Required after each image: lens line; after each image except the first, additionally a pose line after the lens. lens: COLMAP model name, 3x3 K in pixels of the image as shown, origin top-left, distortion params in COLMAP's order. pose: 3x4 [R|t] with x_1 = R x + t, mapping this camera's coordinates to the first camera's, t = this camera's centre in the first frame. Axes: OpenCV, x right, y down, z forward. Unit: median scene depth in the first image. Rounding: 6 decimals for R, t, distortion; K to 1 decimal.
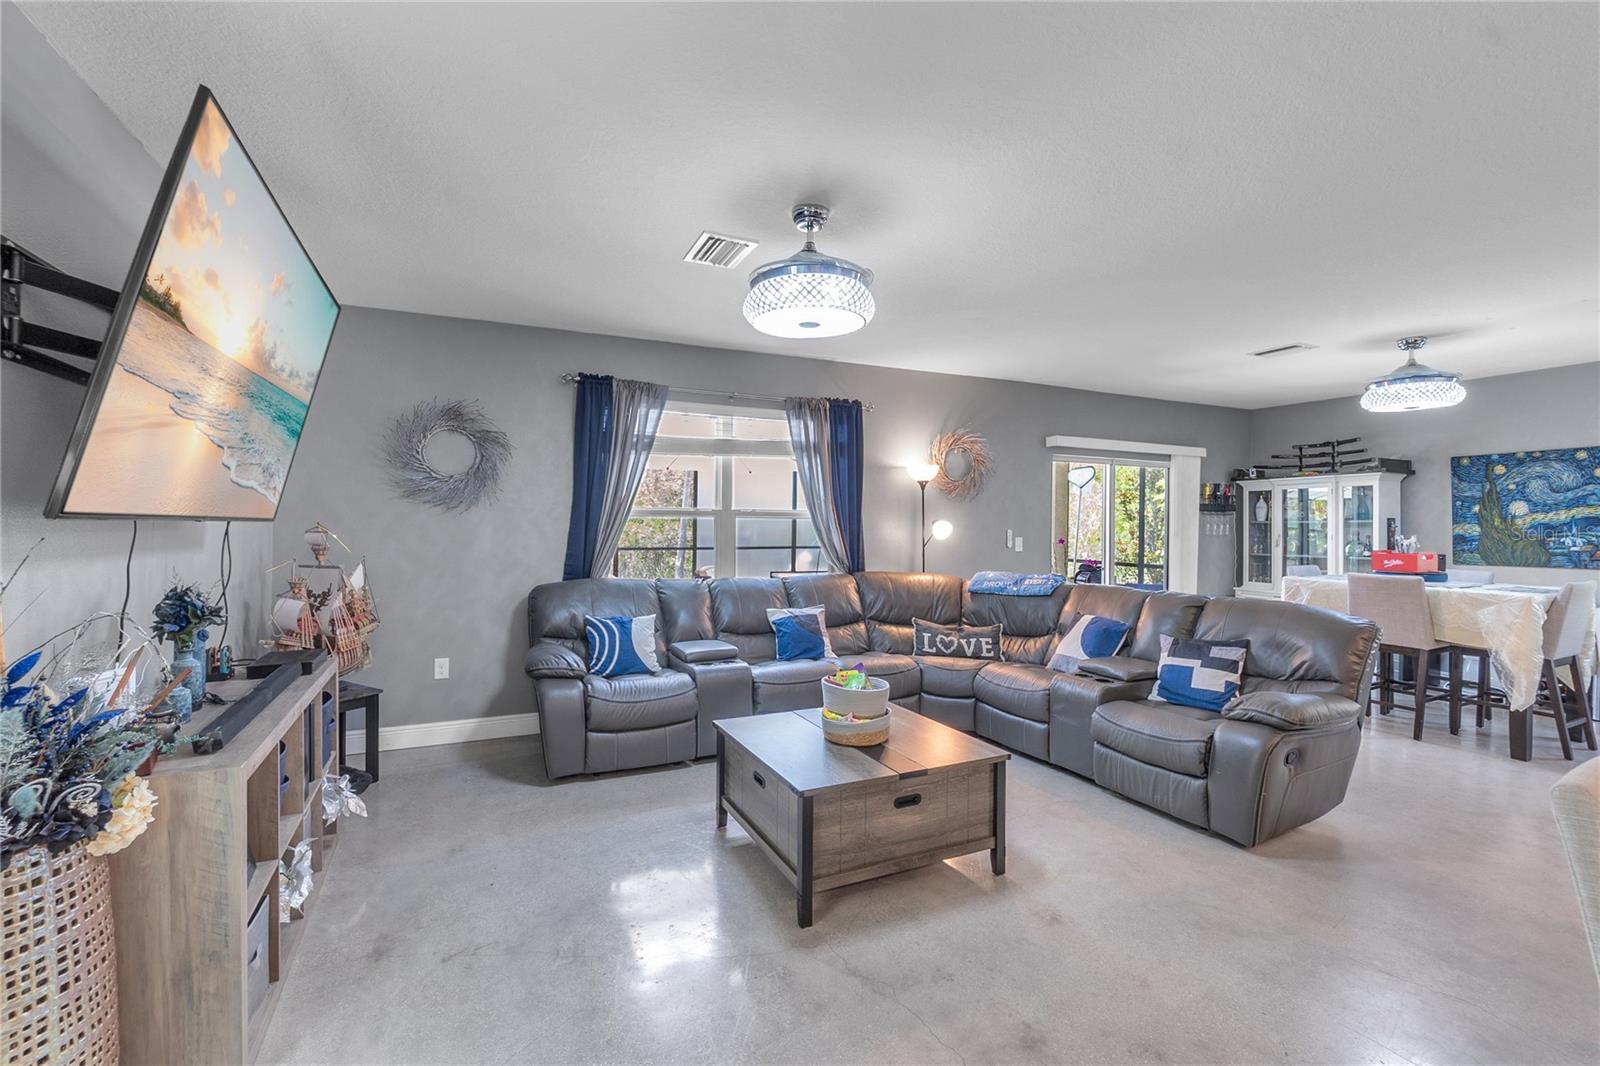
lens RADIAL K [[698.2, 0, 789.7], [0, 698.2, 523.2], [0, 0, 1]] dist [-0.004512, 0.000039]
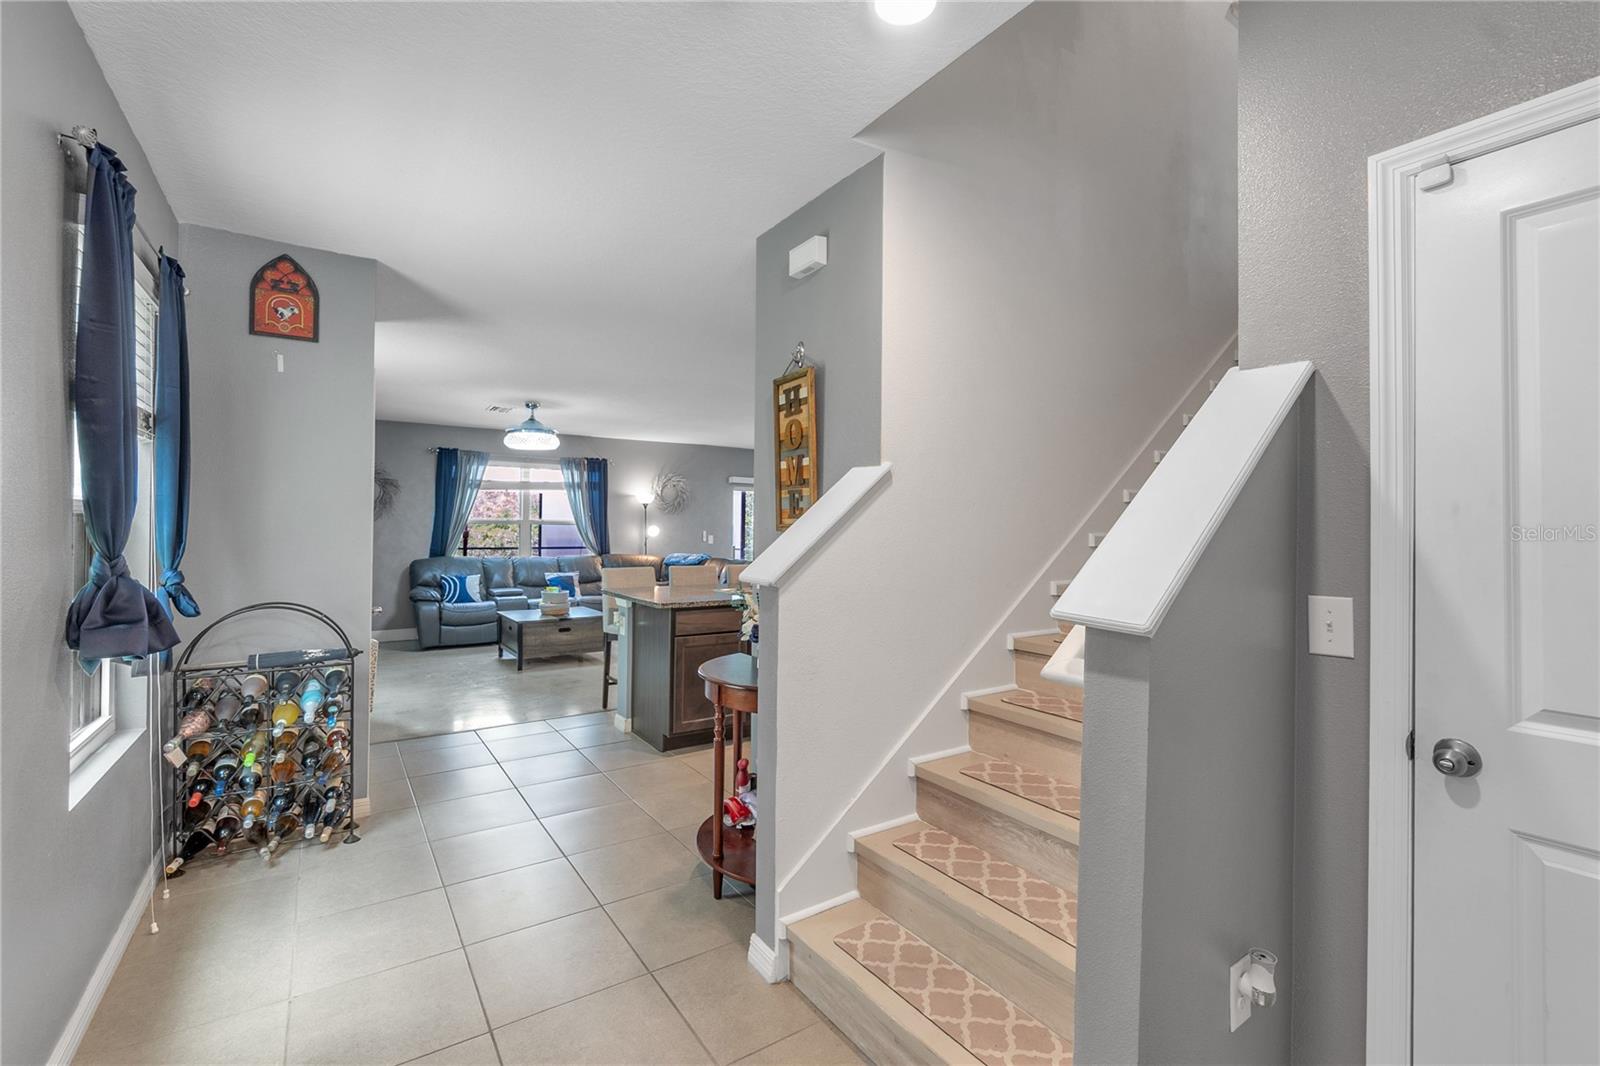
lens RADIAL K [[698.2, 0, 787.7], [0, 698.2, 524.9], [0, 0, 1]] dist [-0.004512, 0.000039]
pose [[0.987854, -0.001122, 0.155379, 0.324714], [0.001972, 0.999984, -0.005312, 0.005235], [-0.155370, 0.005554, 0.987841, -0.967886]]
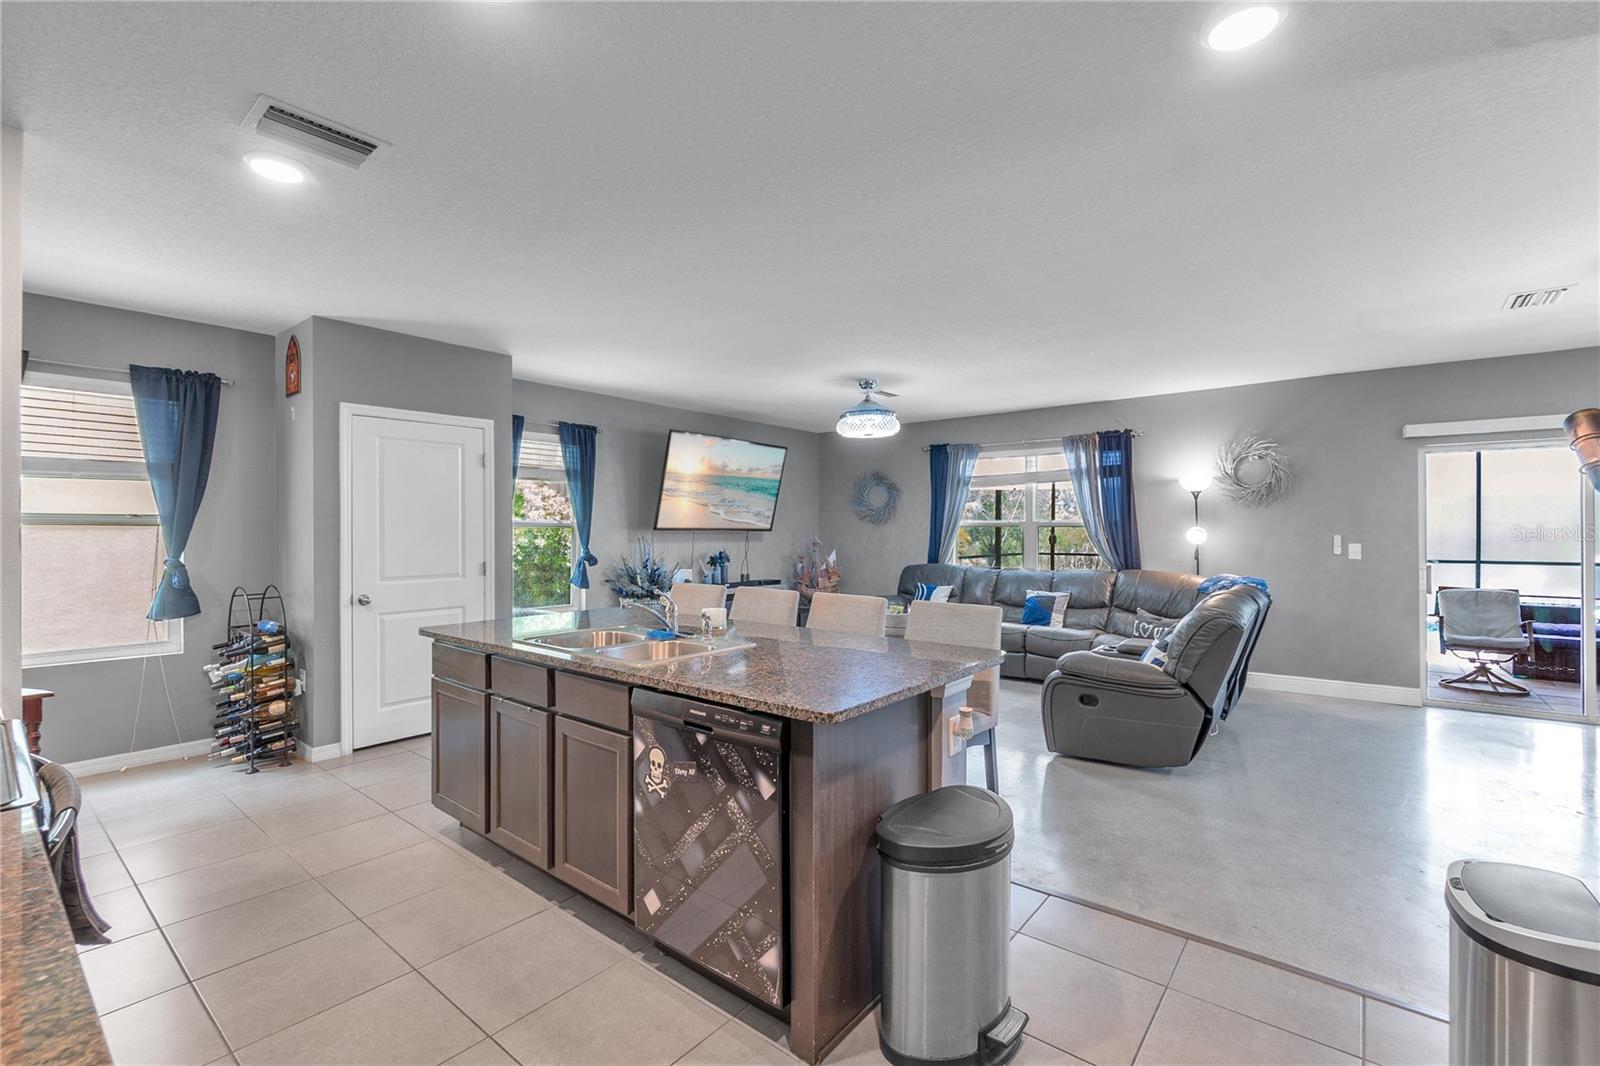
lens RADIAL K [[698.2, 0, 794.9], [0, 698.2, 534.0], [0, 0, 1]] dist [-0.004512, 0.000039]
pose [[0.445338, -0.005360, -0.895347, 1.064644], [0.005386, 0.999980, -0.003307, 0.009371], [0.895346, -0.003349, 0.445358, -0.071670]]
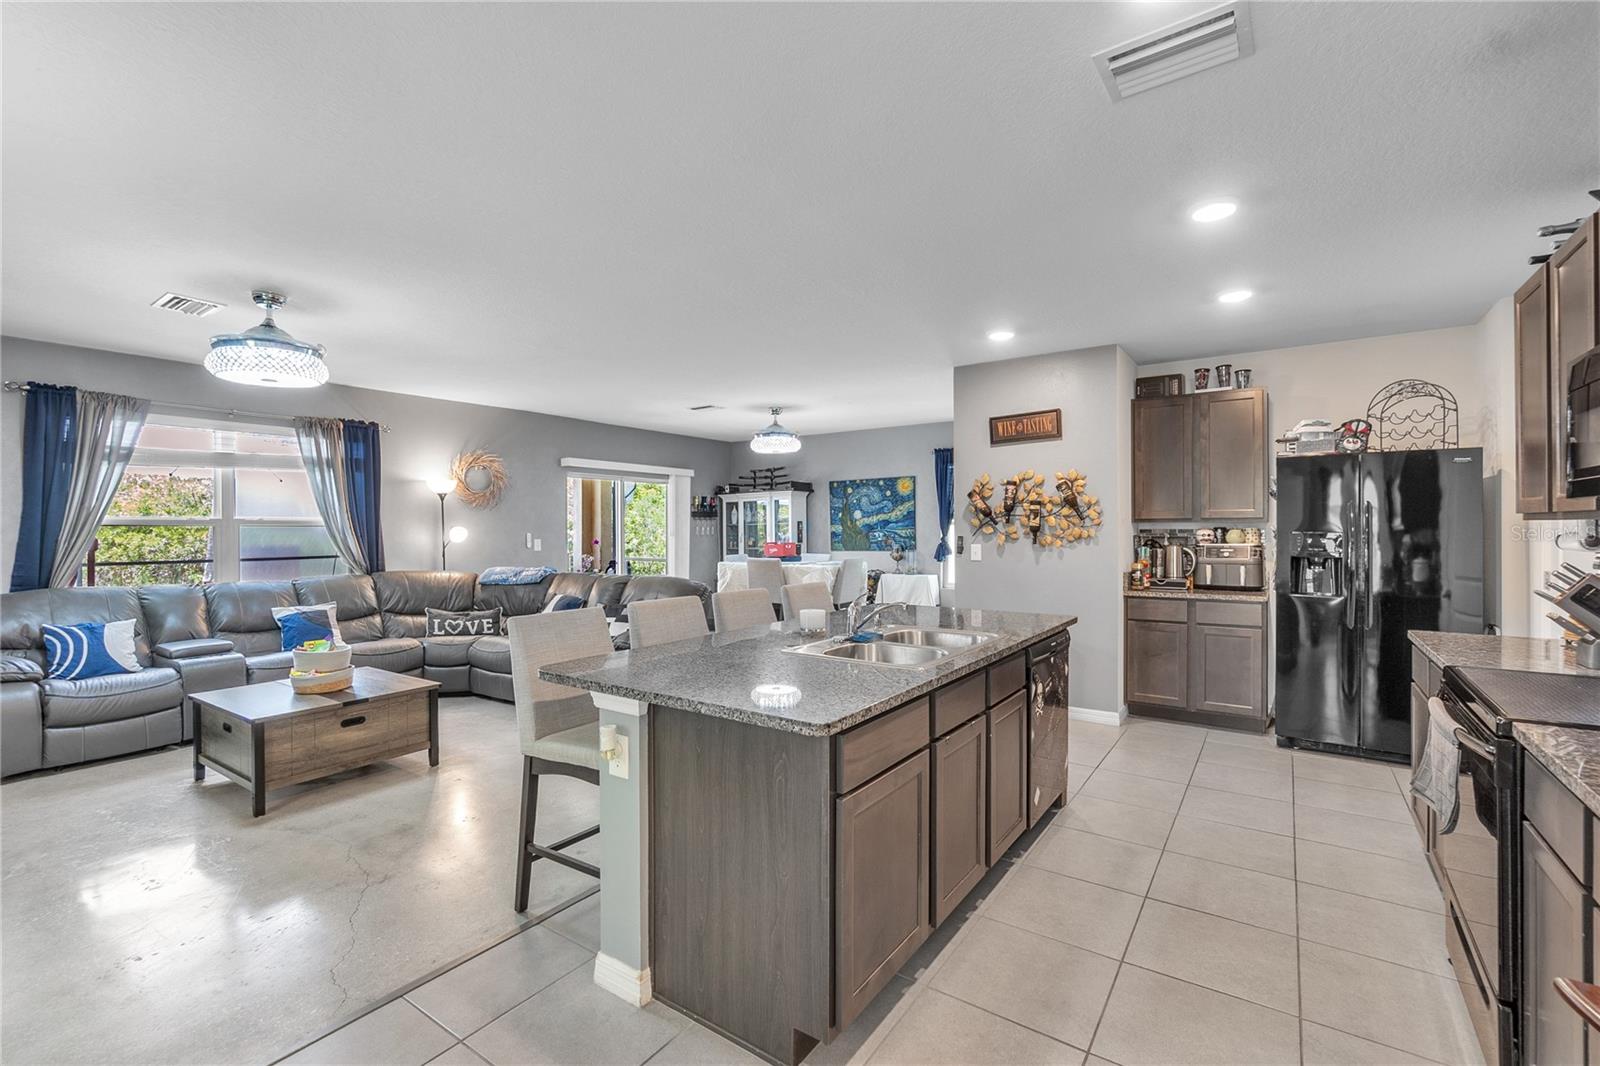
lens RADIAL K [[698.2, 0, 797.2], [0, 698.2, 531.5], [0, 0, 1]] dist [-0.004512, 0.000039]
pose [[0.860477, -0.015257, 0.509261, 0.125737], [0.012303, 0.999882, 0.009166, 0.001141], [-0.509340, -0.001622, 0.860564, -0.384522]]
